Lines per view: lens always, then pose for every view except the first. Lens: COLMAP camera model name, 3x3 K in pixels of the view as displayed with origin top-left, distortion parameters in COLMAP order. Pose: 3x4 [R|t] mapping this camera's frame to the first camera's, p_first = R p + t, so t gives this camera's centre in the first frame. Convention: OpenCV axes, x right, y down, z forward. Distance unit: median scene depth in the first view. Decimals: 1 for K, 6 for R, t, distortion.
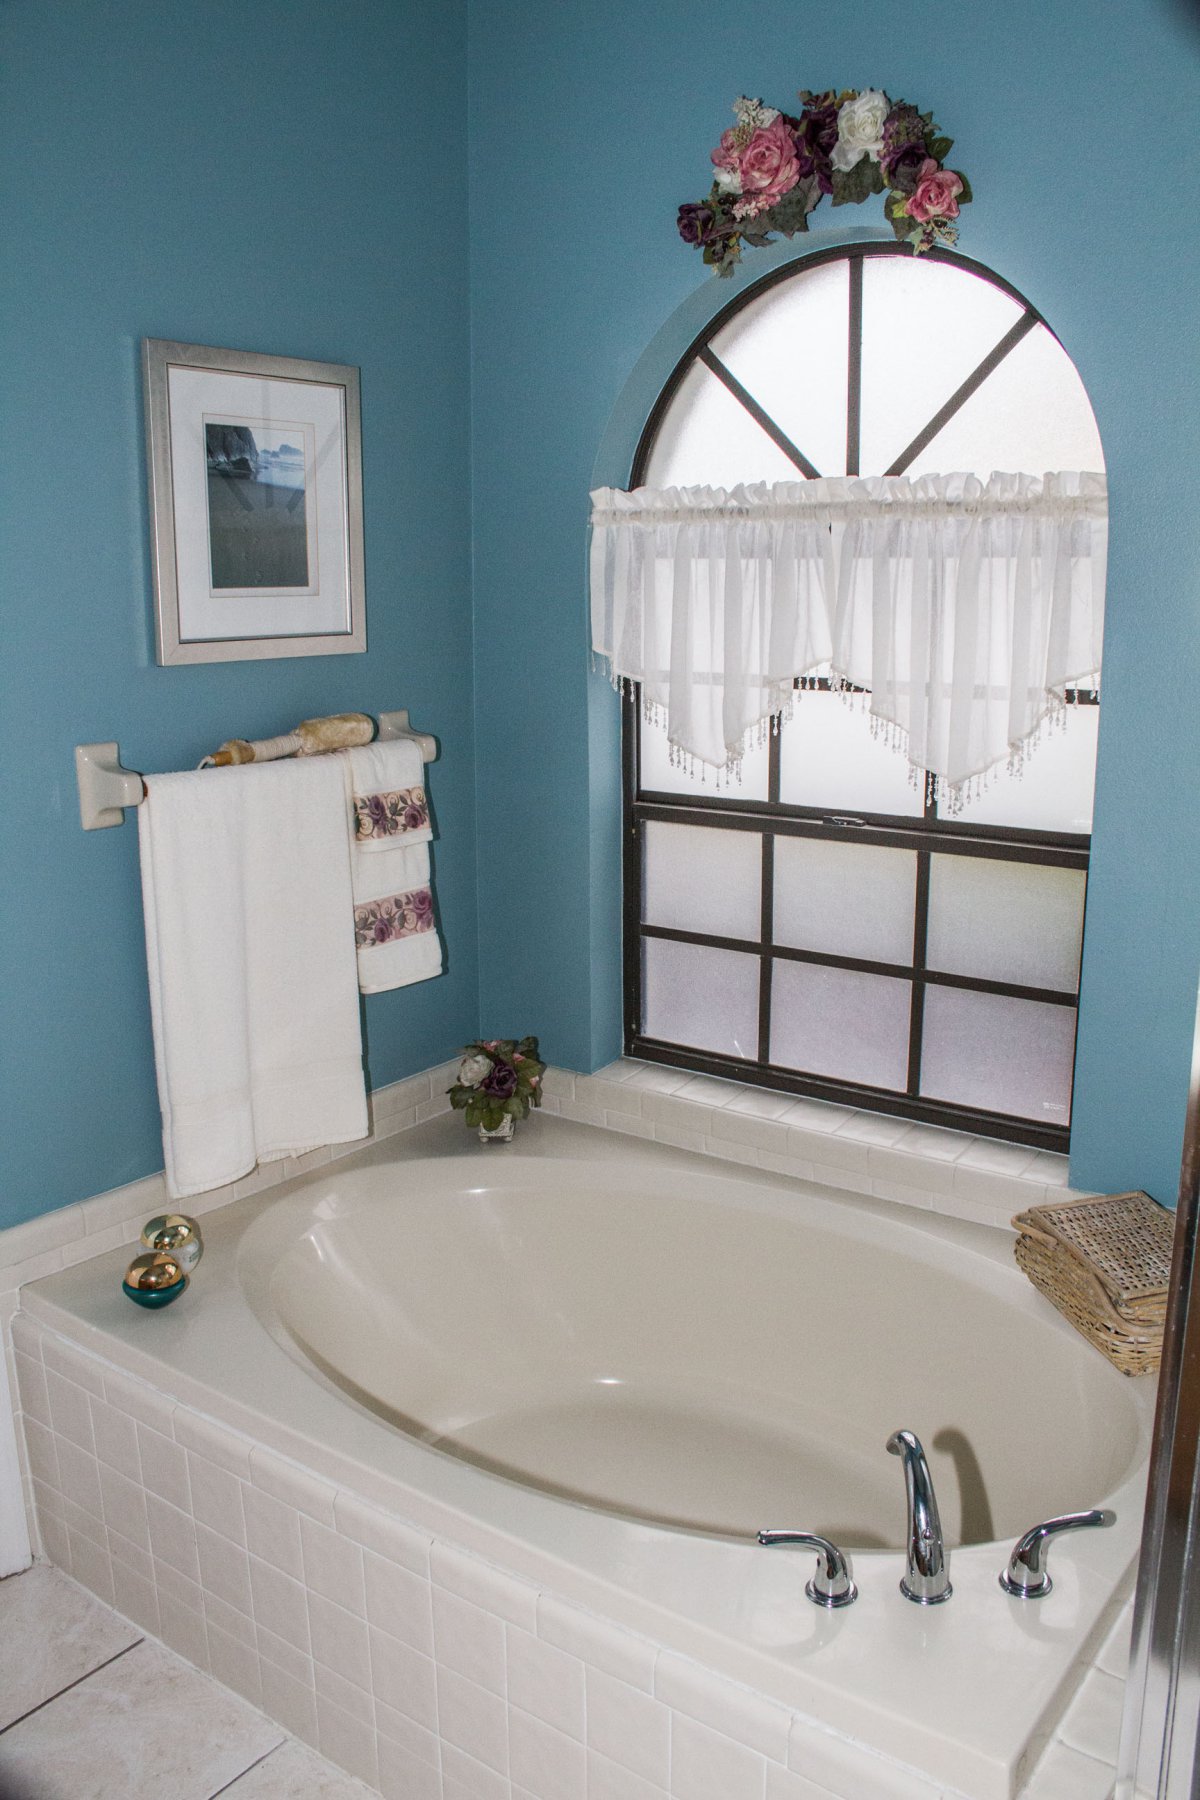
lens RADIAL K [[1458.4, 0, 600.7], [0, 1458.4, 901.6], [0, 0, 1]] dist [-0.143512, 0.105459]
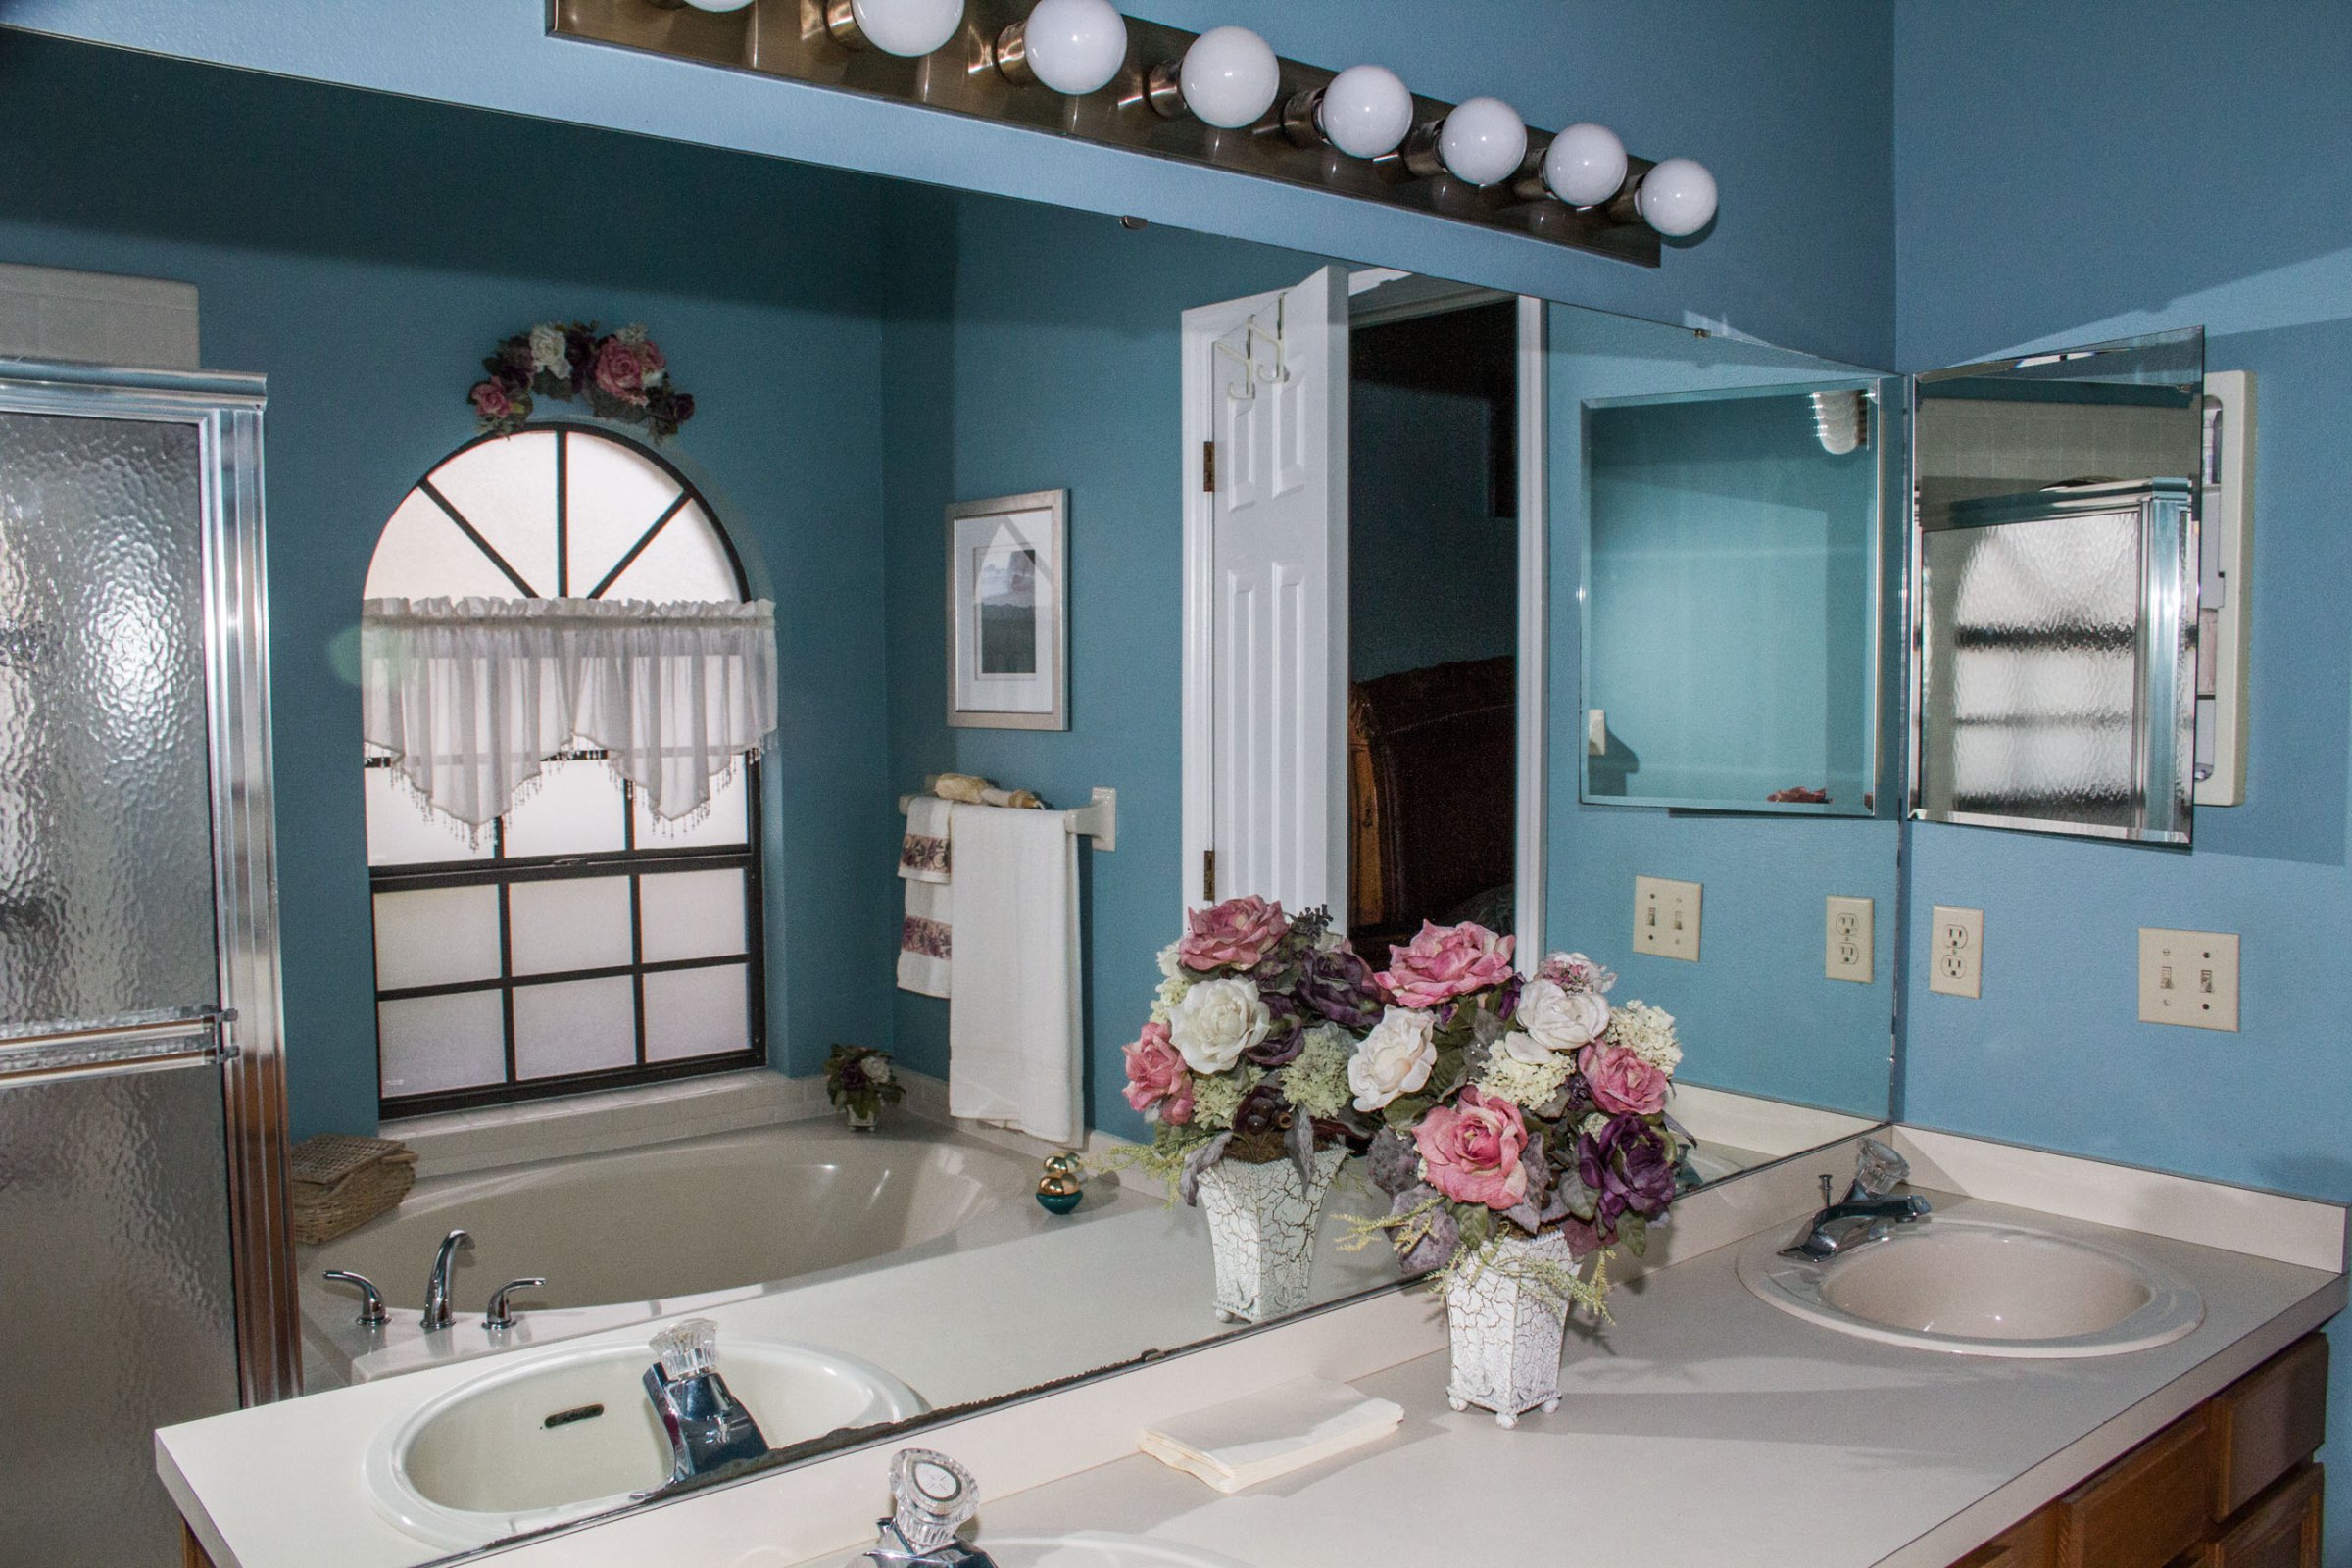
lens RADIAL K [[1905.7, 0, 1169.2], [0, 1905.7, 787.4], [0, 0, 1]] dist [-0.143512, 0.105459]
pose [[0.250977, -0.056465, 0.966345, -1.329148], [0.219287, 0.975660, 0.000057, -0.004510], [-0.942828, 0.211892, 0.257251, 0.068900]]
